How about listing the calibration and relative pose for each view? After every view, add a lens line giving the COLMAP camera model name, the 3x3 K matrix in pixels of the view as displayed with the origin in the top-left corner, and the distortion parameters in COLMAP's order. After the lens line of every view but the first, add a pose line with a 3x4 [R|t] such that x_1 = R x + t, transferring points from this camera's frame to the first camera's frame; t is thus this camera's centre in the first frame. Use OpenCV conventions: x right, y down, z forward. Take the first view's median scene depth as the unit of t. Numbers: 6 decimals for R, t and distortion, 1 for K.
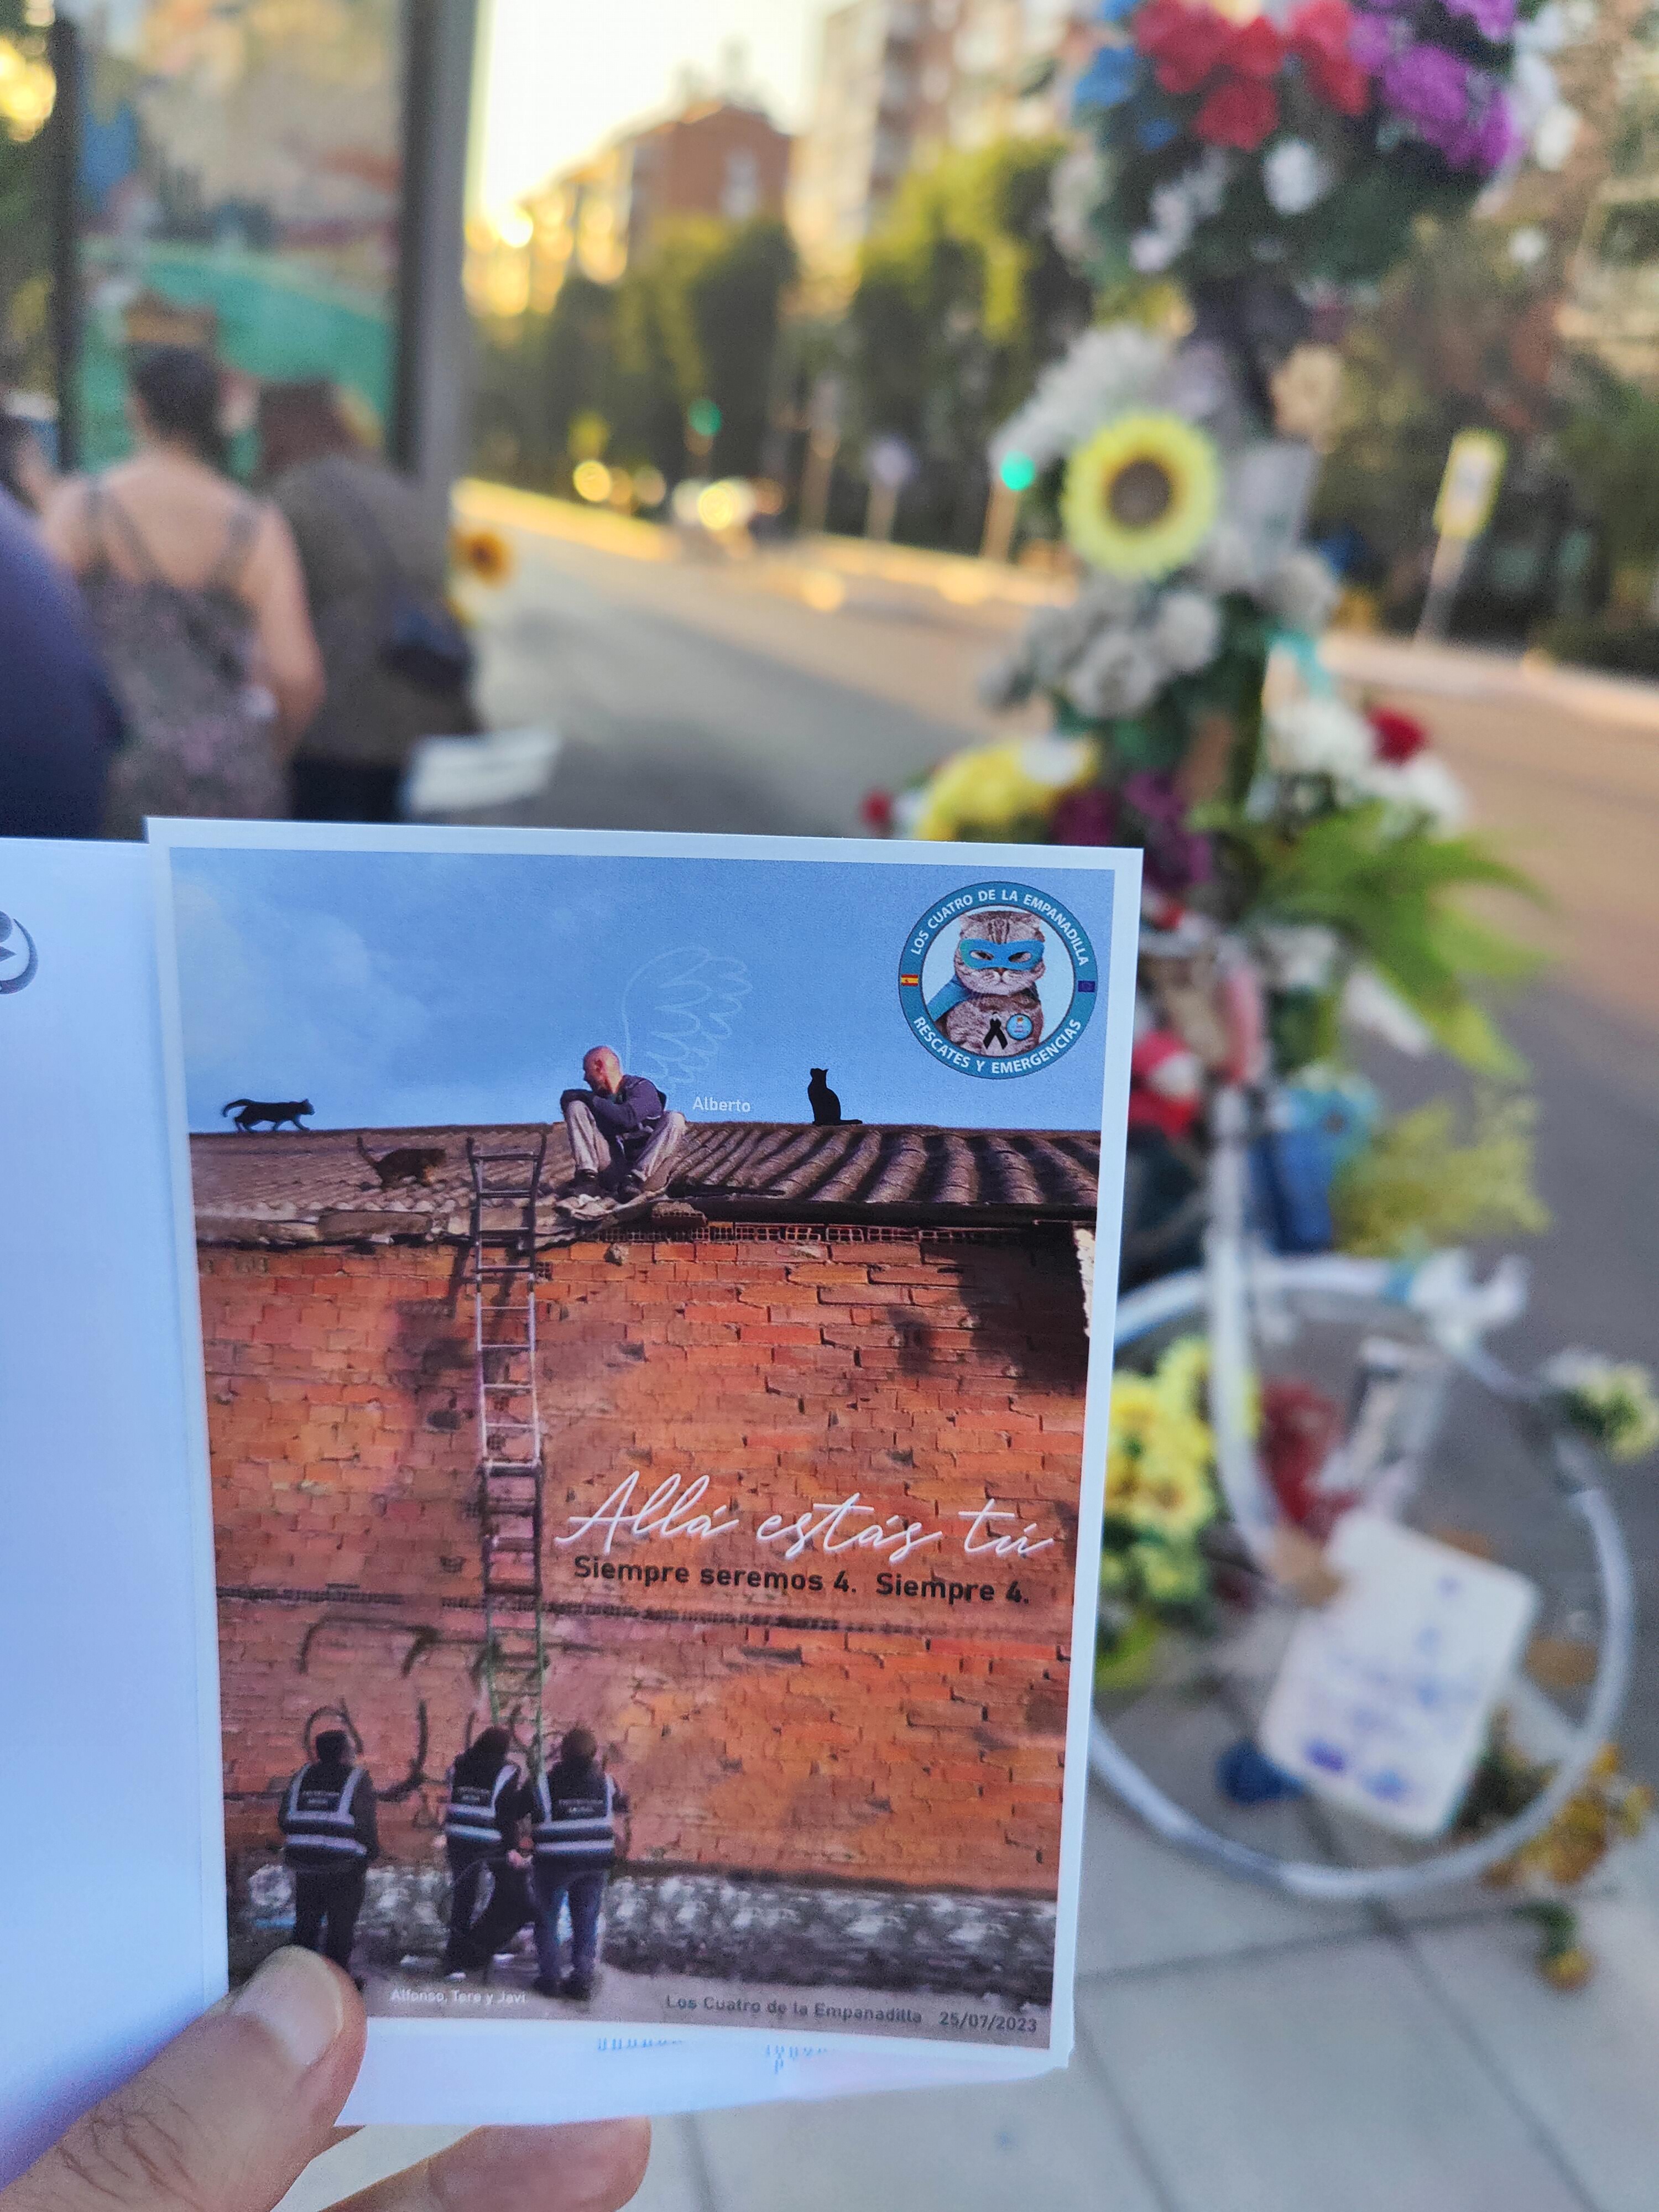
lens RADIAL K [[1643.9, 0, 829.5], [0, 1643.9, 1106.0], [0, 0, 1]] dist [-0.032064, -0.001504]
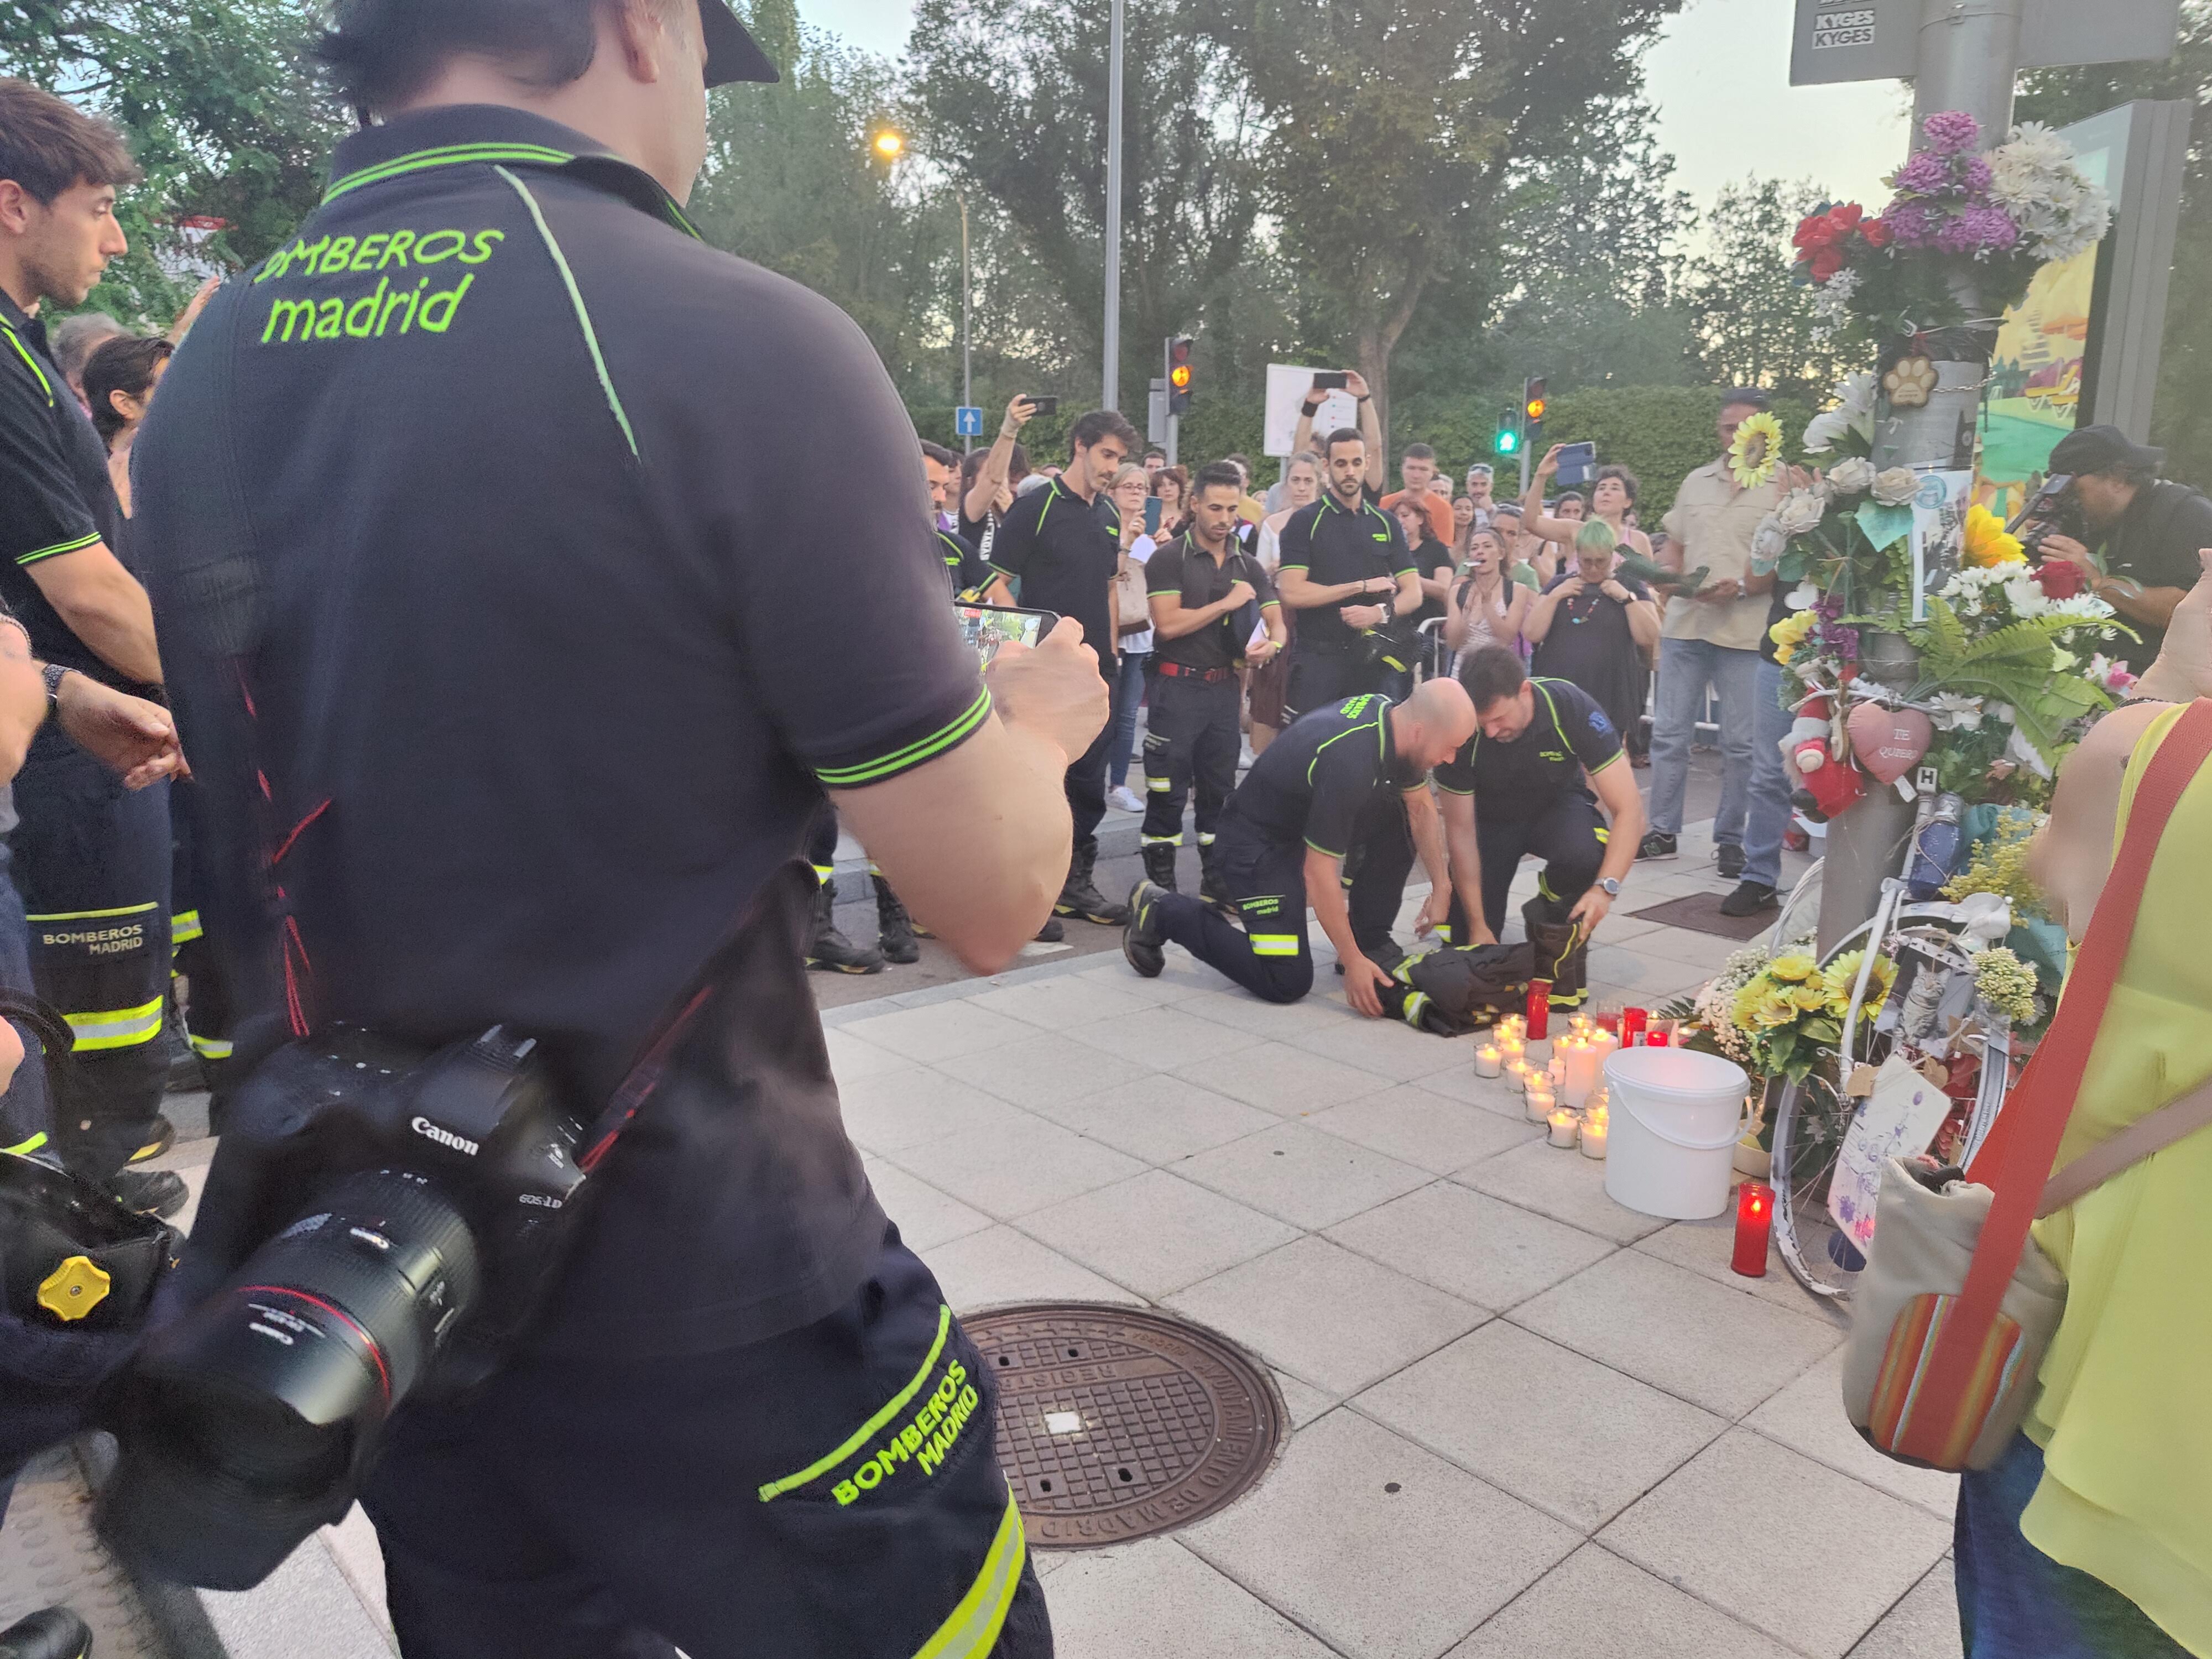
lens RADIAL K [[1566.1, 0, 1106.0], [0, 1566.1, 829.5], [0, 0, 1]] dist [0.003253, 0.000272]
pose [[0.438119, 0.050656, -0.897489, 1.291895], [-0.283974, 0.955082, -0.084719, 0.379476], [0.852884, 0.291980, 0.432824, -0.324409]]
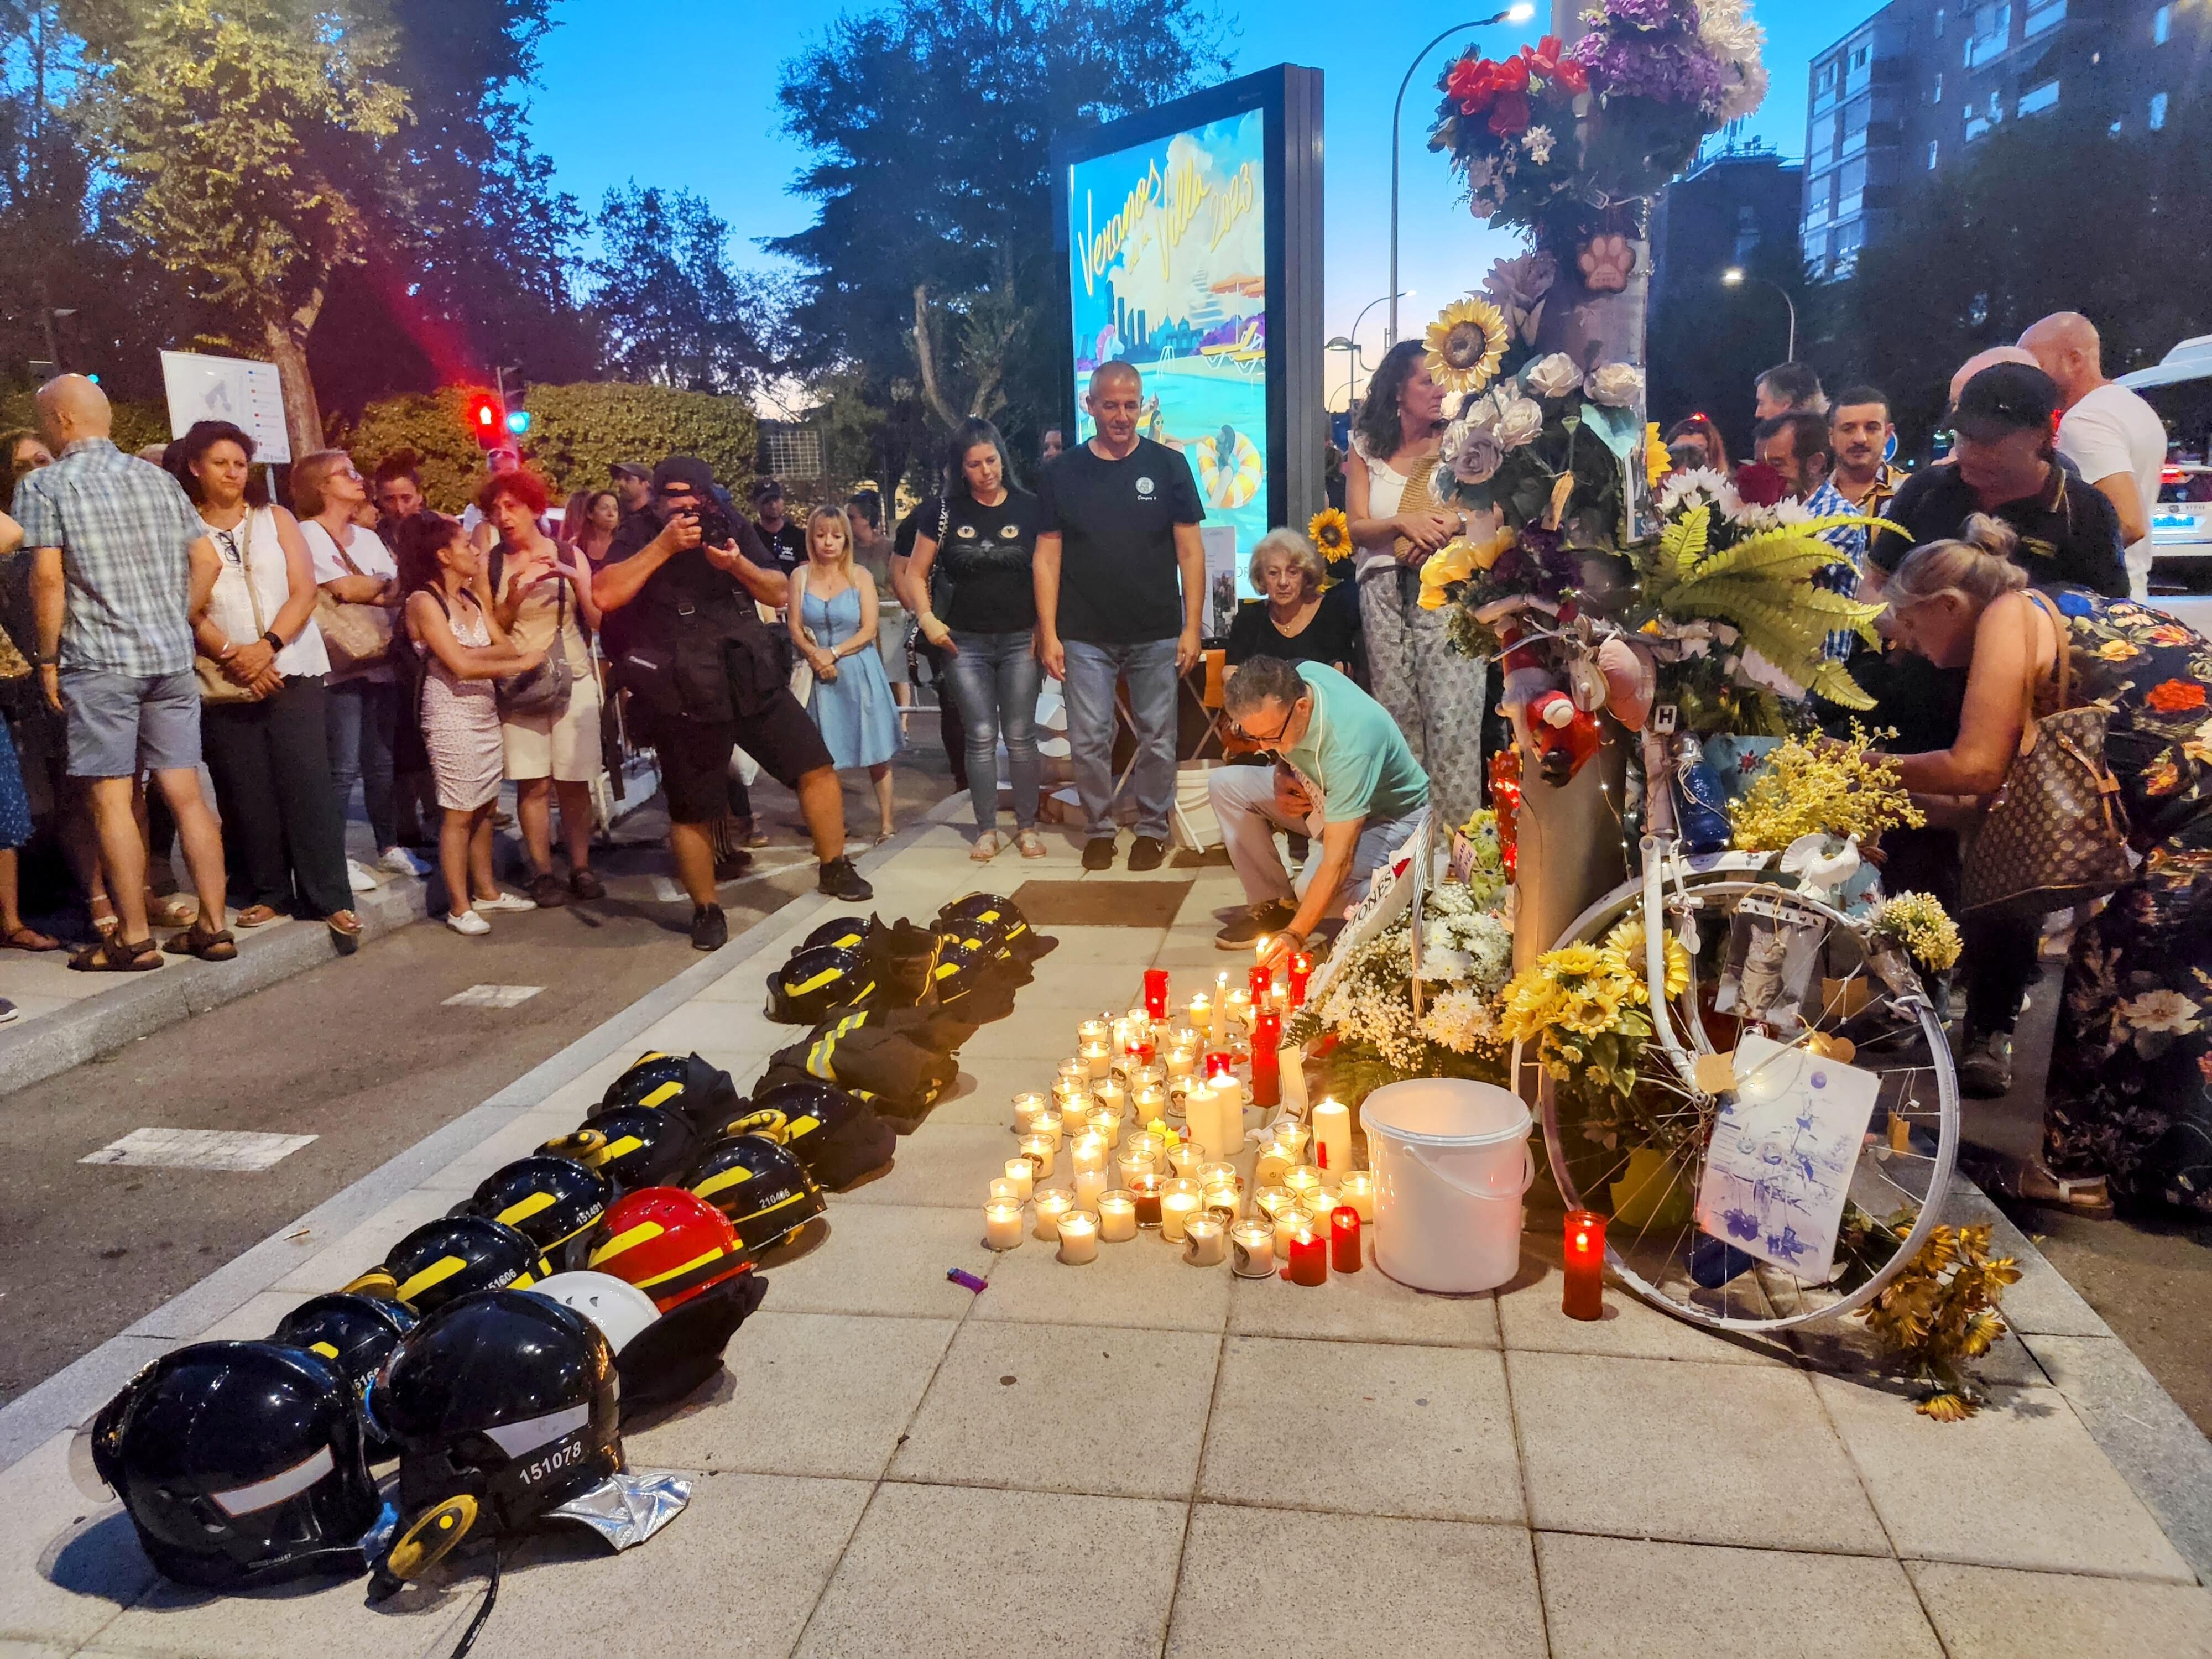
lens RADIAL K [[1528.0, 0, 1096.7], [0, 1528.0, 830.0], [0, 0, 1]] dist [0.012649, -0.008182]
pose [[0.884071, -0.072161, -0.461748, 0.434965], [-0.013938, 0.983497, -0.180384, 0.315622], [0.467144, 0.165908, 0.868476, -0.355179]]
